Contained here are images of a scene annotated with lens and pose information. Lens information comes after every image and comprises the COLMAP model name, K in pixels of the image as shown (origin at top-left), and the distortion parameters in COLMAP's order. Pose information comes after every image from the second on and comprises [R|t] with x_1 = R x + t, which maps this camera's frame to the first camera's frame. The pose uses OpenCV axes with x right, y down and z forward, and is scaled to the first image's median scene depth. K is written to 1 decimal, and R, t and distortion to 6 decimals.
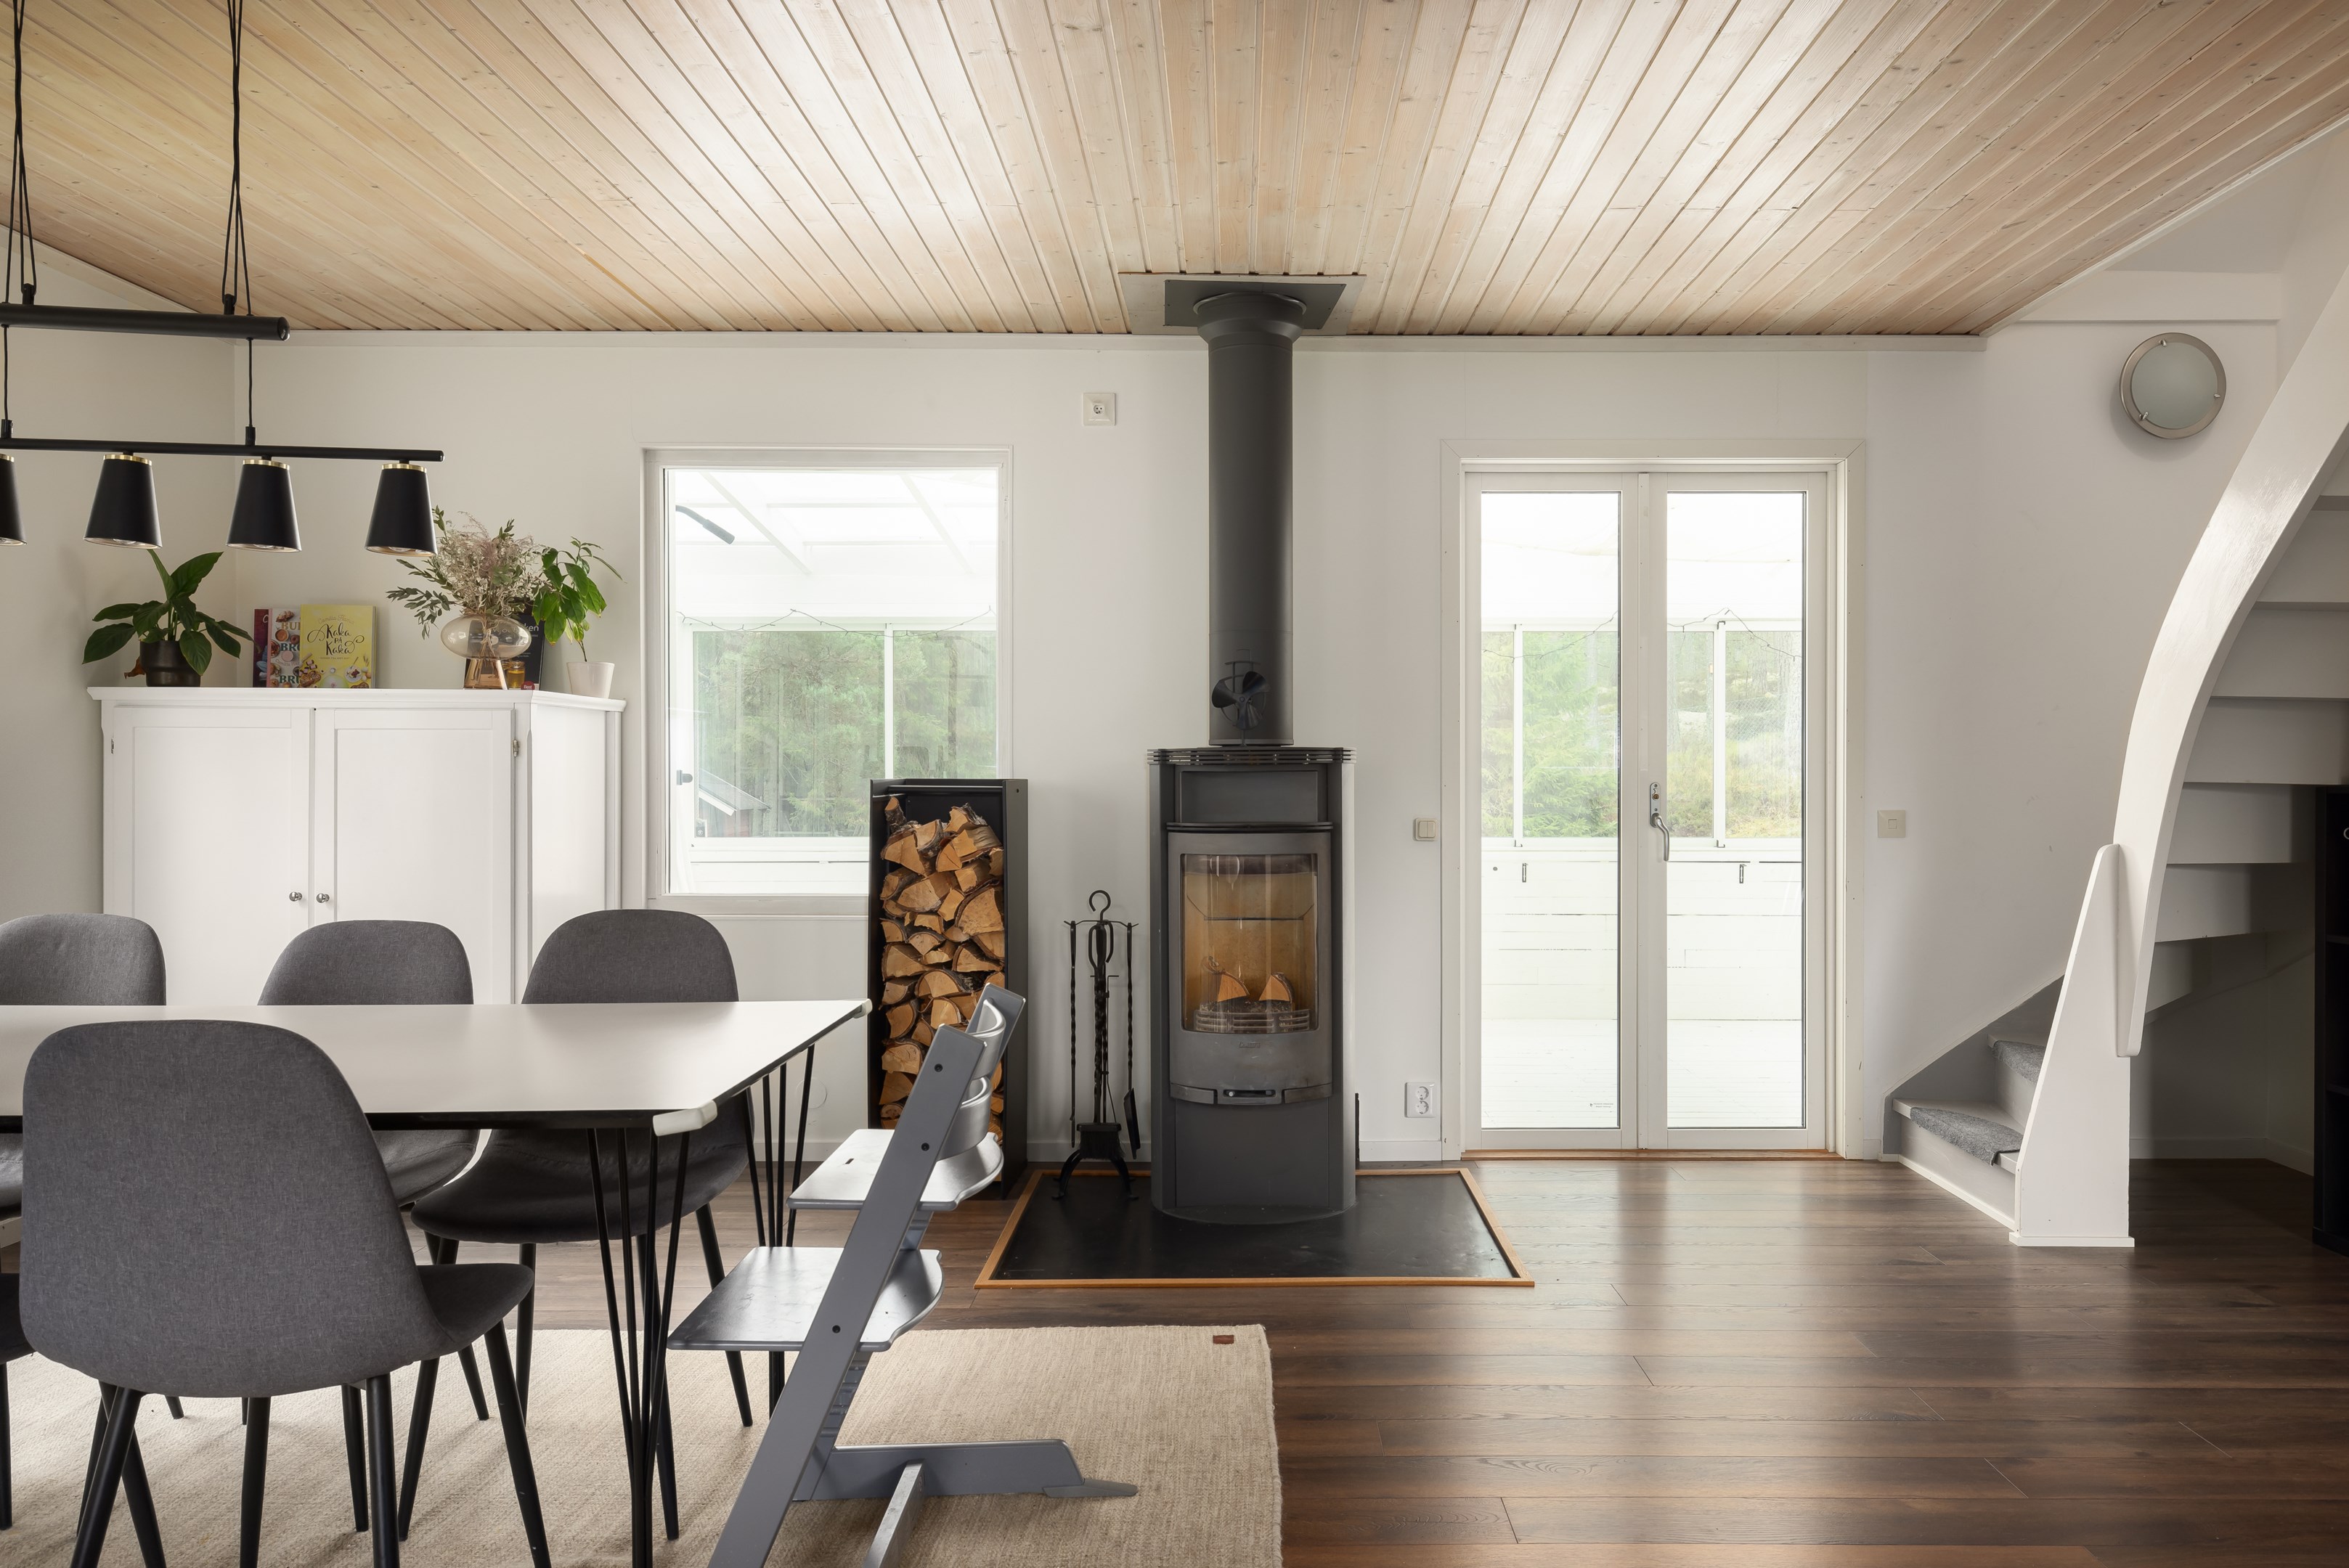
lens RADIAL K [[1664.9, 0, 1174.5], [0, 1664.9, 784.0], [0, 0, 1]] dist [0.006203, 0.001731]
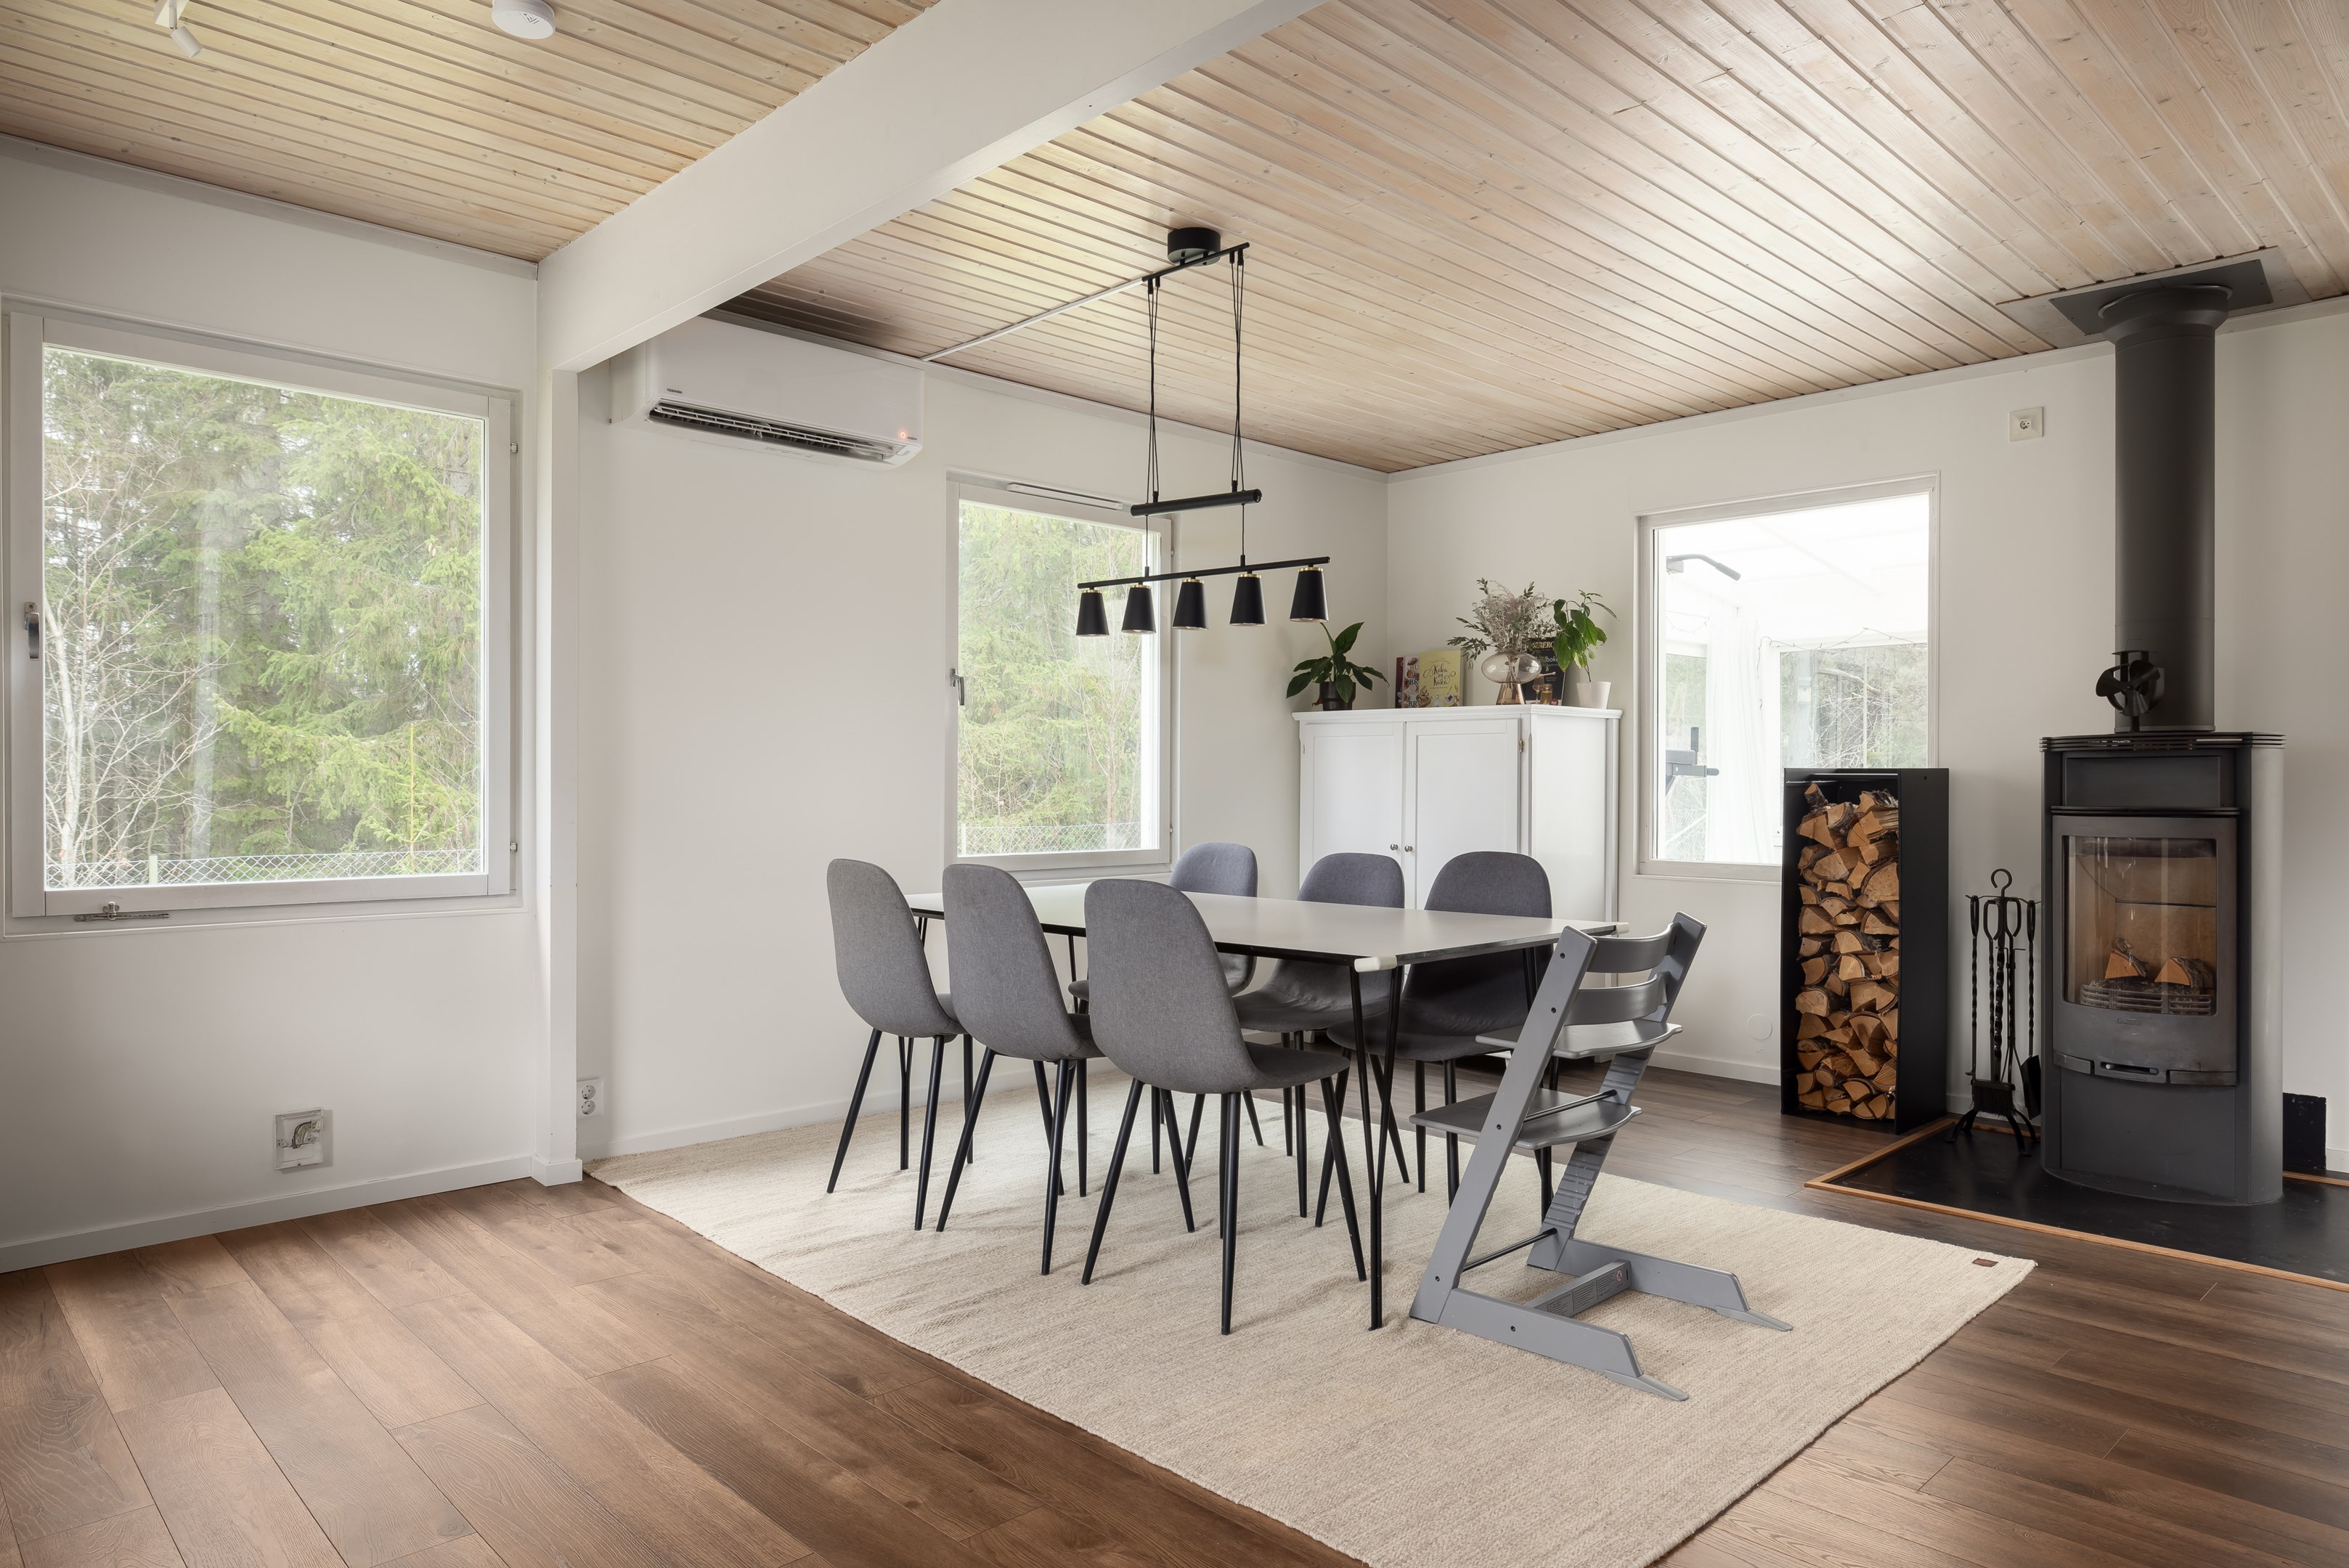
lens RADIAL K [[1462.4, 0, 1174.5], [0, 1462.4, 784.0], [0, 0, 1]] dist [-0.001660, 0.000149]
pose [[0.690322, 0.002028, -0.723499, 0.276362], [-0.007348, 0.999964, -0.004208, 0.016563], [0.723465, 0.008222, 0.690312, -0.052399]]
